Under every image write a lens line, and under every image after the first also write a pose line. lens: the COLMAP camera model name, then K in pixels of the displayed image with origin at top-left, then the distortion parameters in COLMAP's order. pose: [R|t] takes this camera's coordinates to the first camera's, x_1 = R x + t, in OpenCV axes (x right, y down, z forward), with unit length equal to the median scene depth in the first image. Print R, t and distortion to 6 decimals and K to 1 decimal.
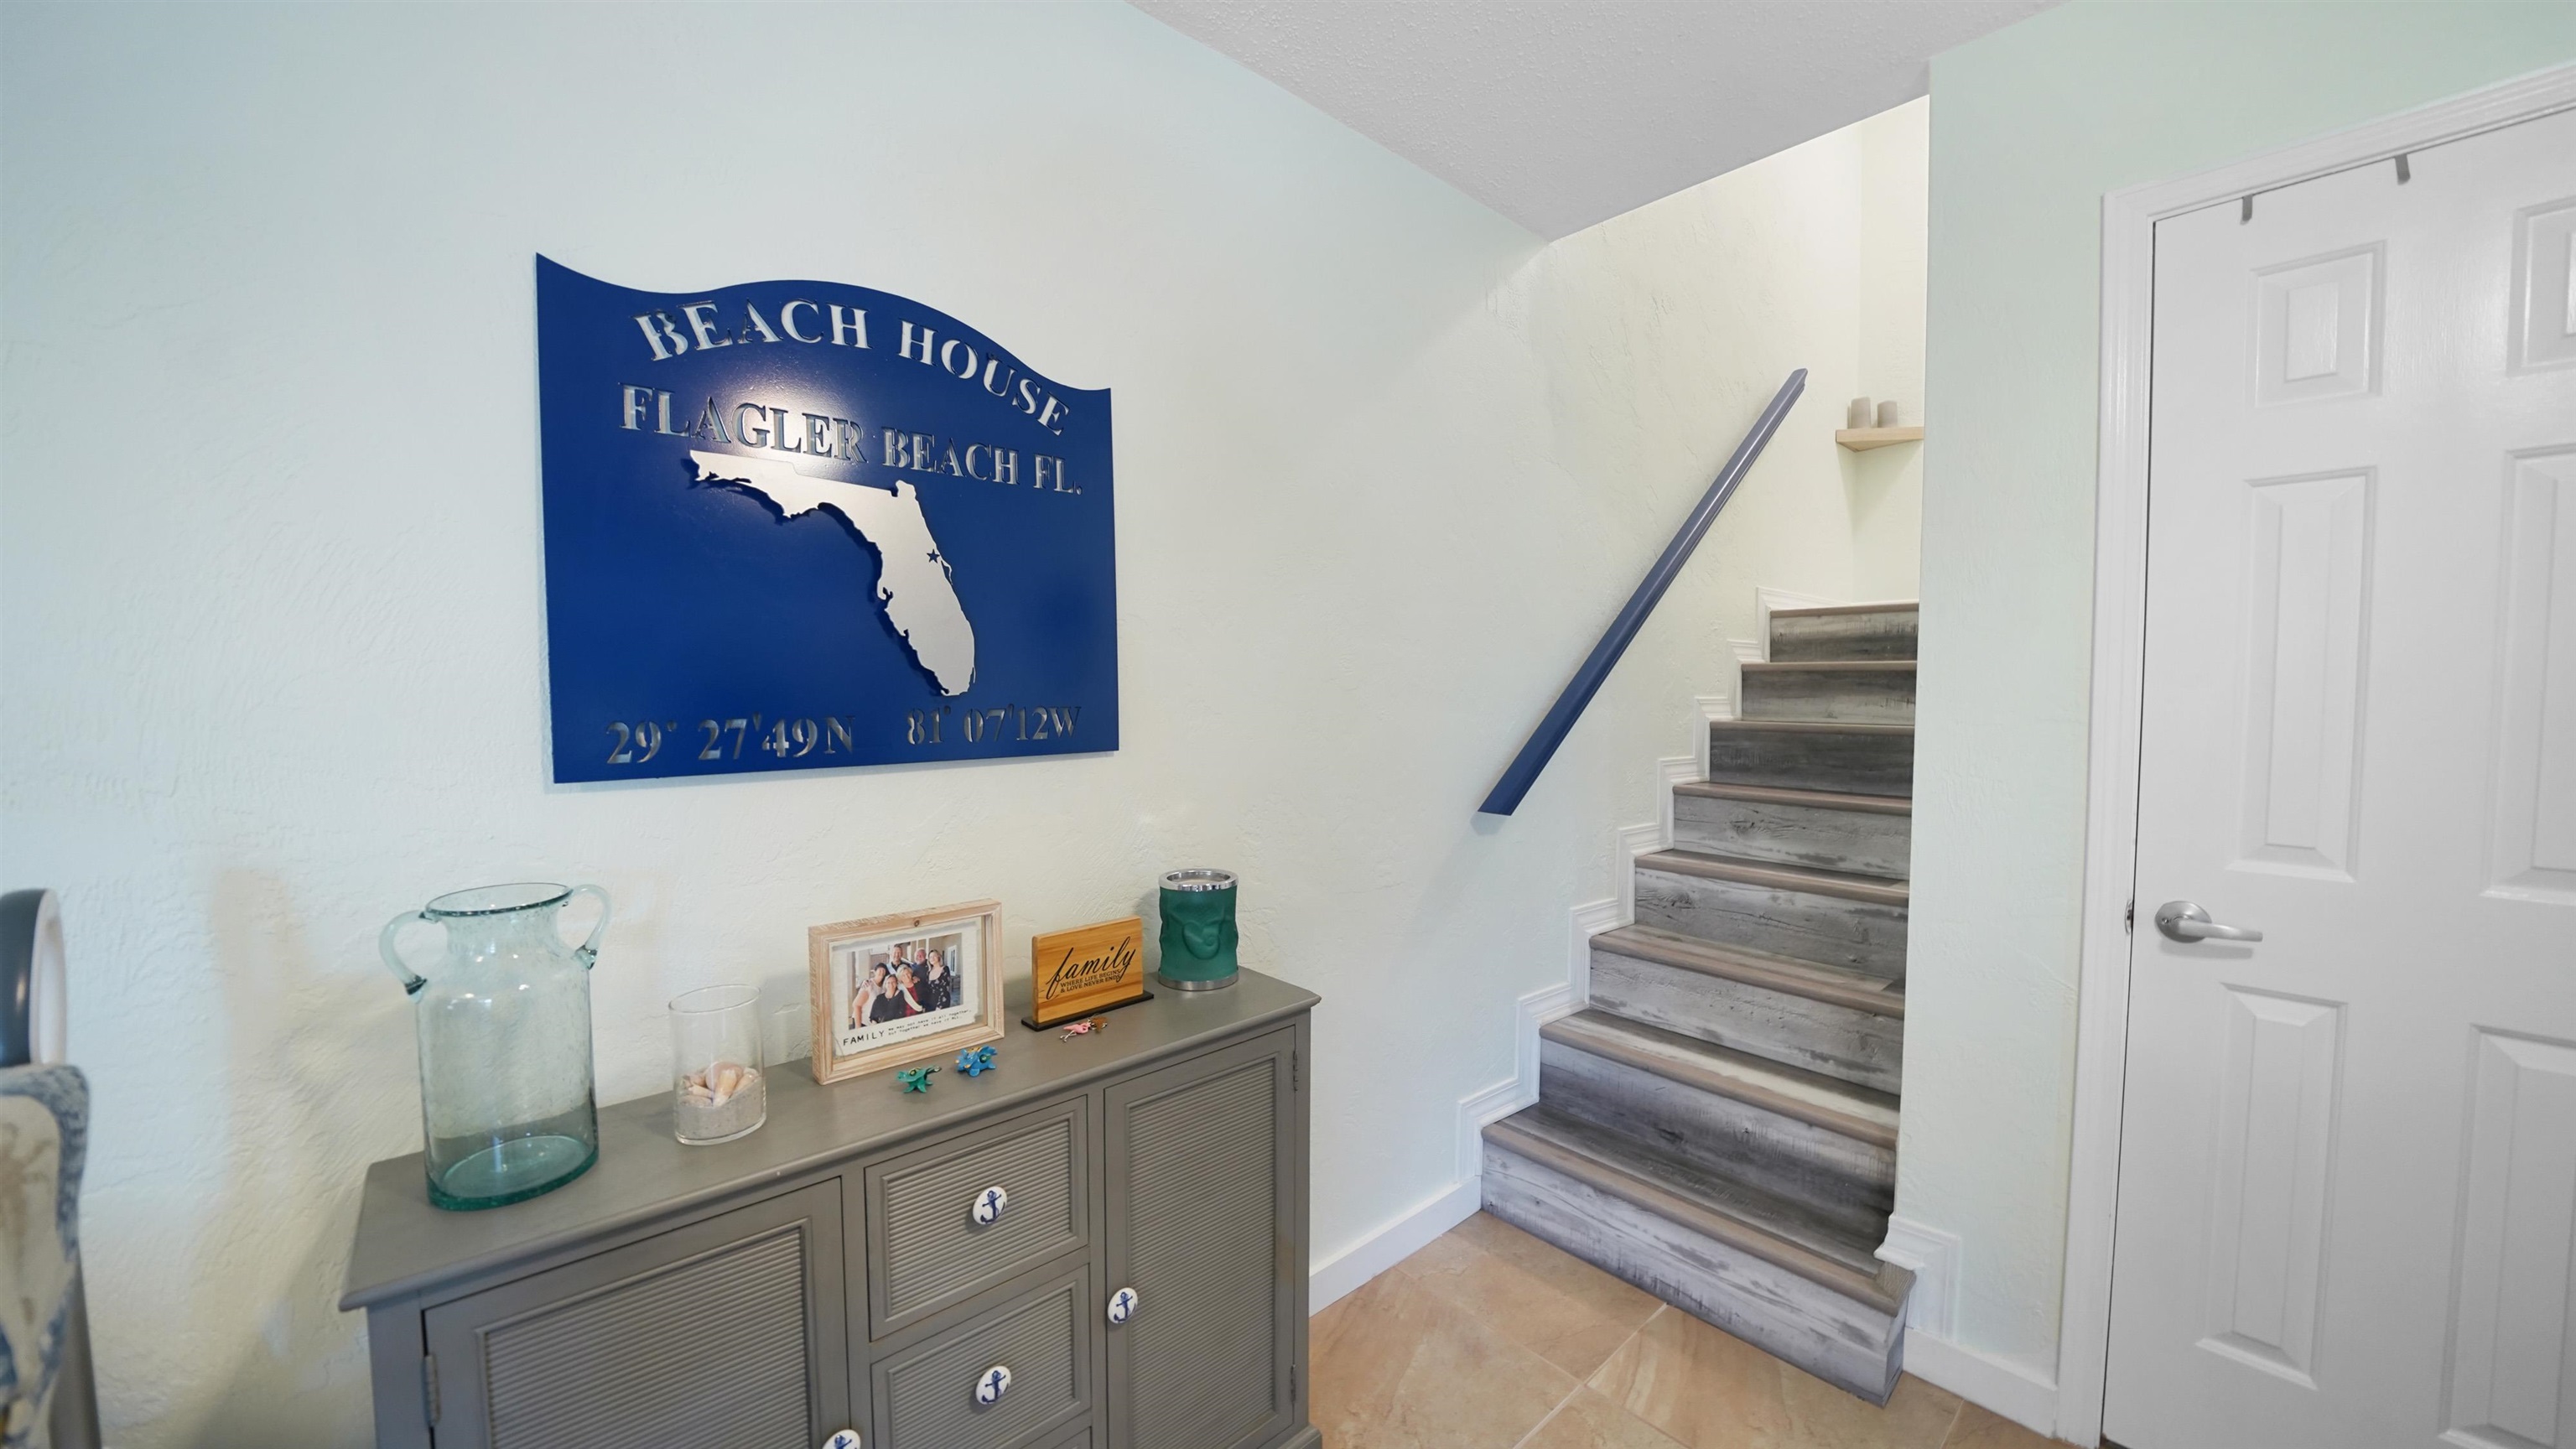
lens RADIAL K [[937.7, 0, 1292.7], [0, 937.7, 709.6], [0, 0, 1]] dist [-0.010624, -0.000066]
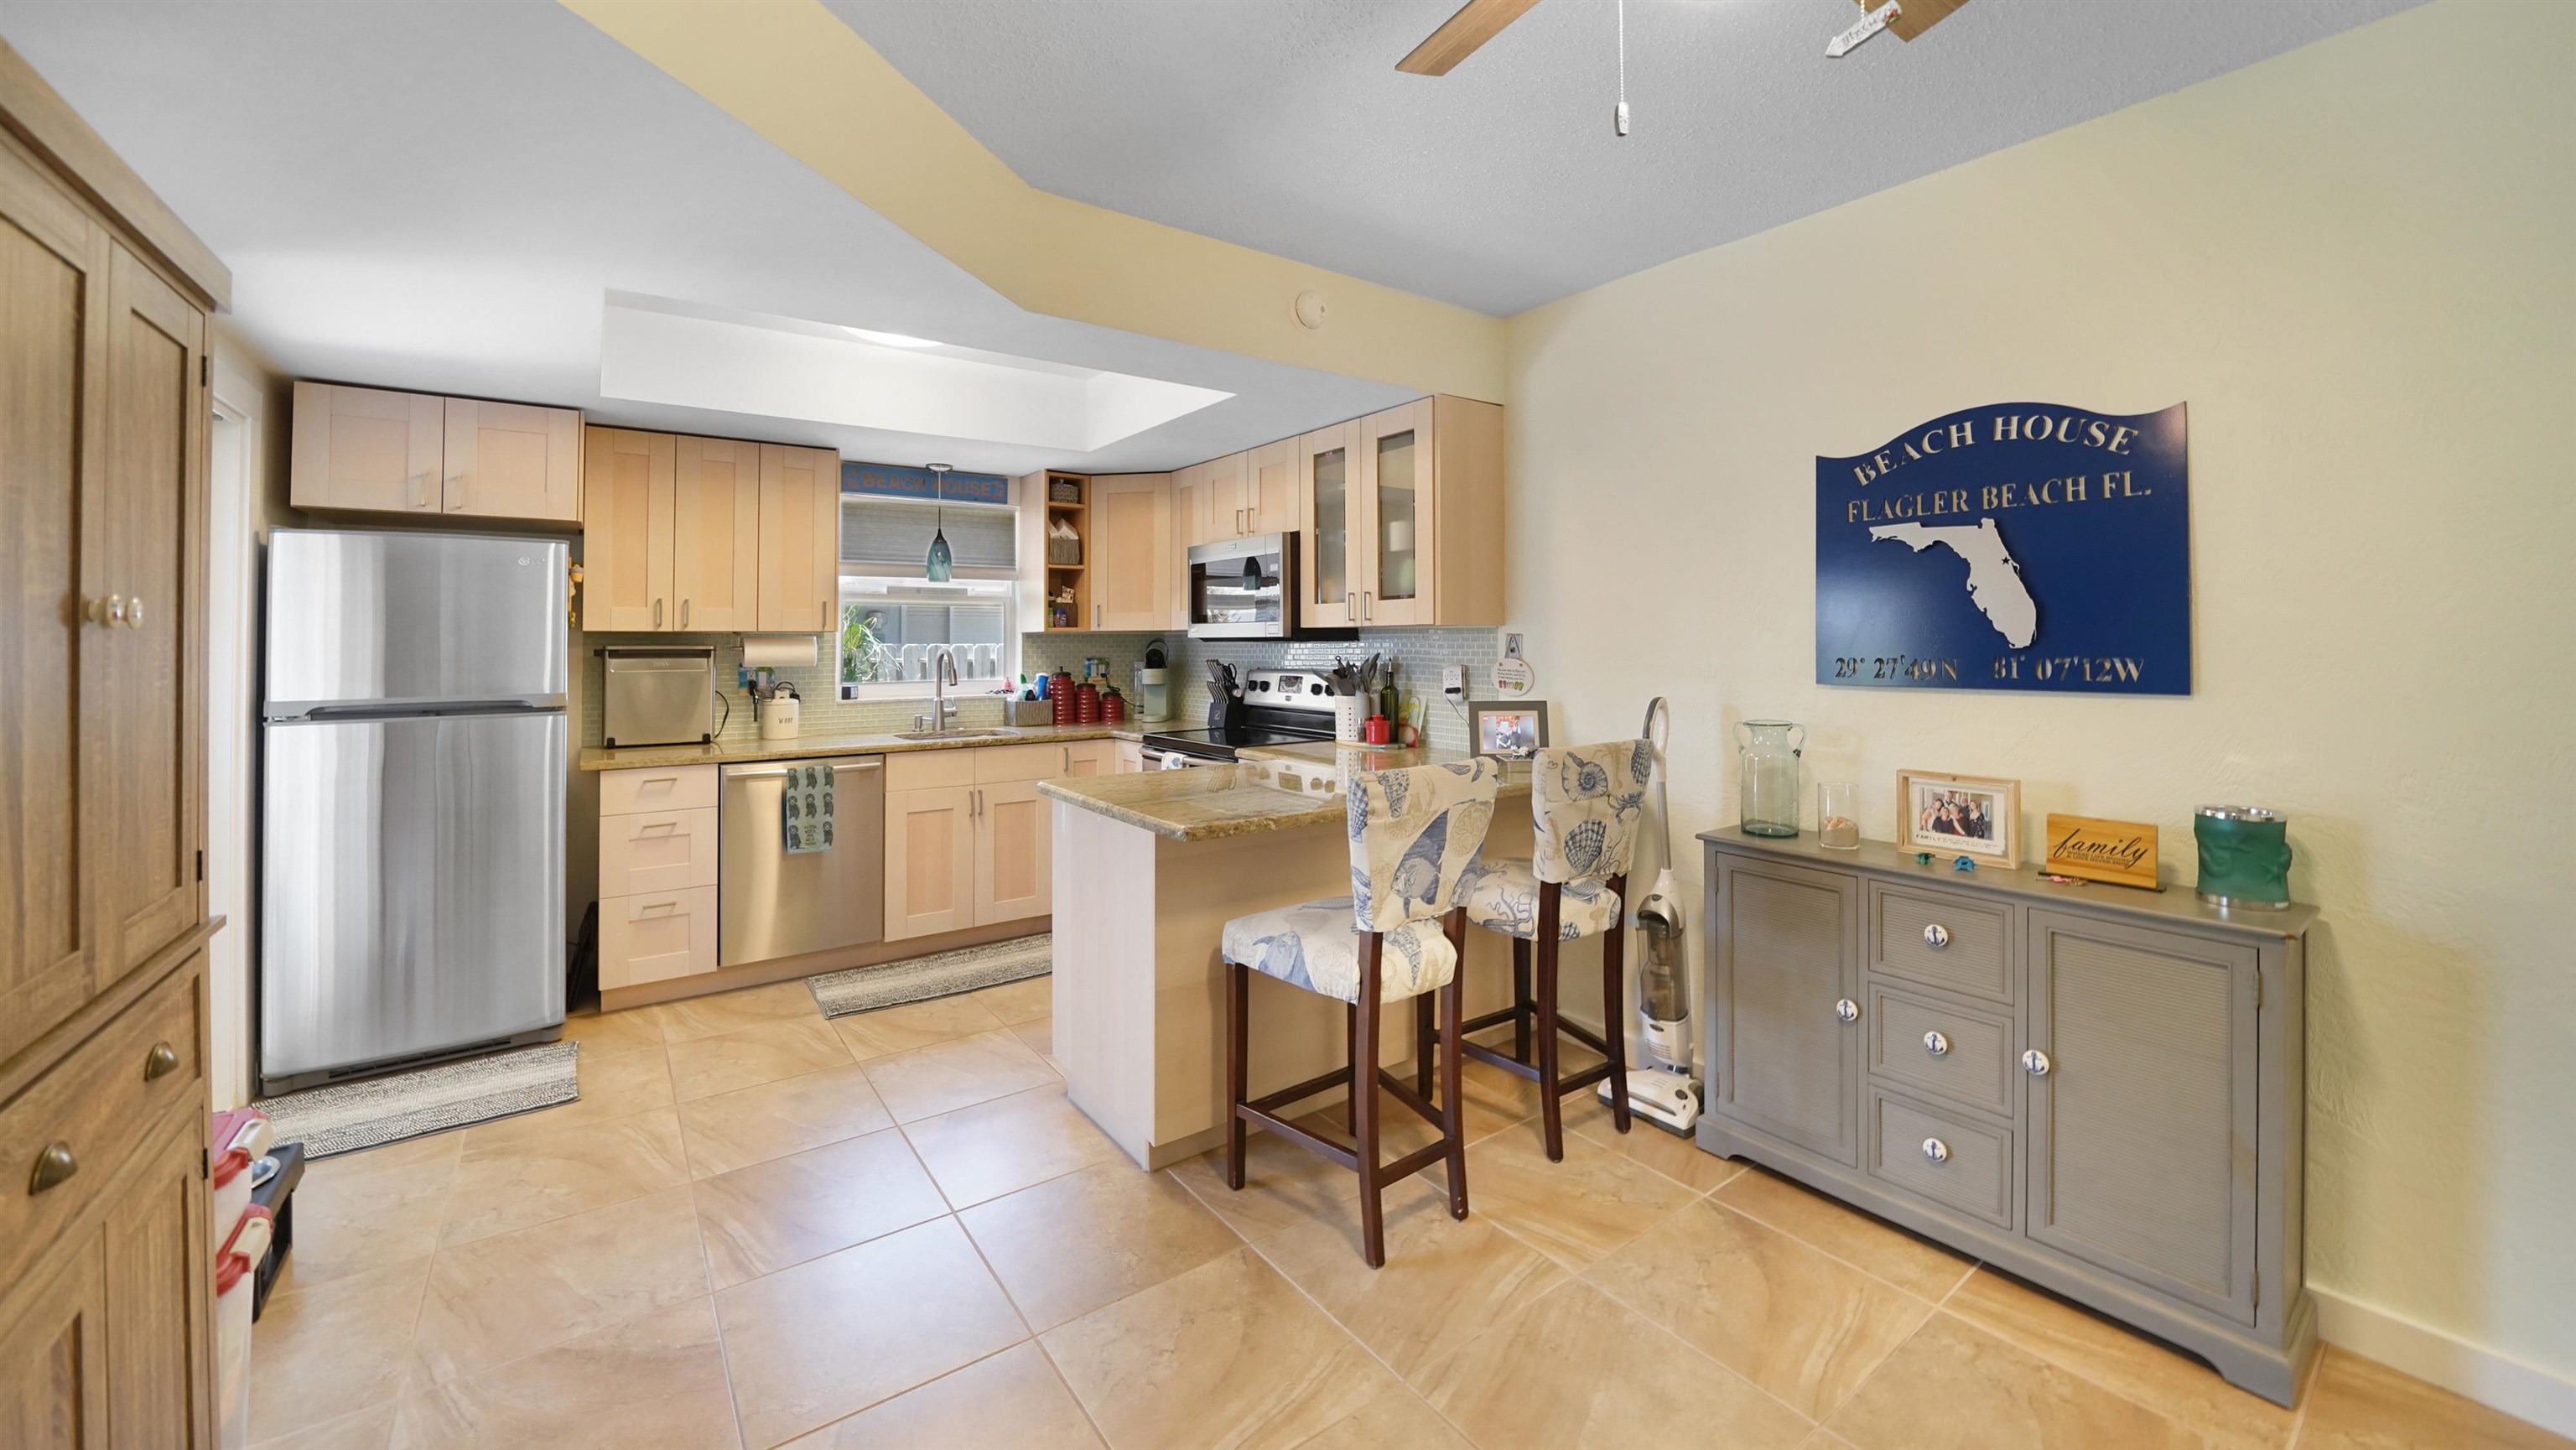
lens RADIAL K [[937.8, 0, 1292.7], [0, 937.8, 710.1], [0, 0, 1]] dist [-0.010624, -0.000066]
pose [[-0.105203, 0.072924, -0.991773, 1.368847], [-0.026417, 0.996751, 0.076092, 0.002032], [0.994100, 0.034205, -0.102934, -0.039244]]
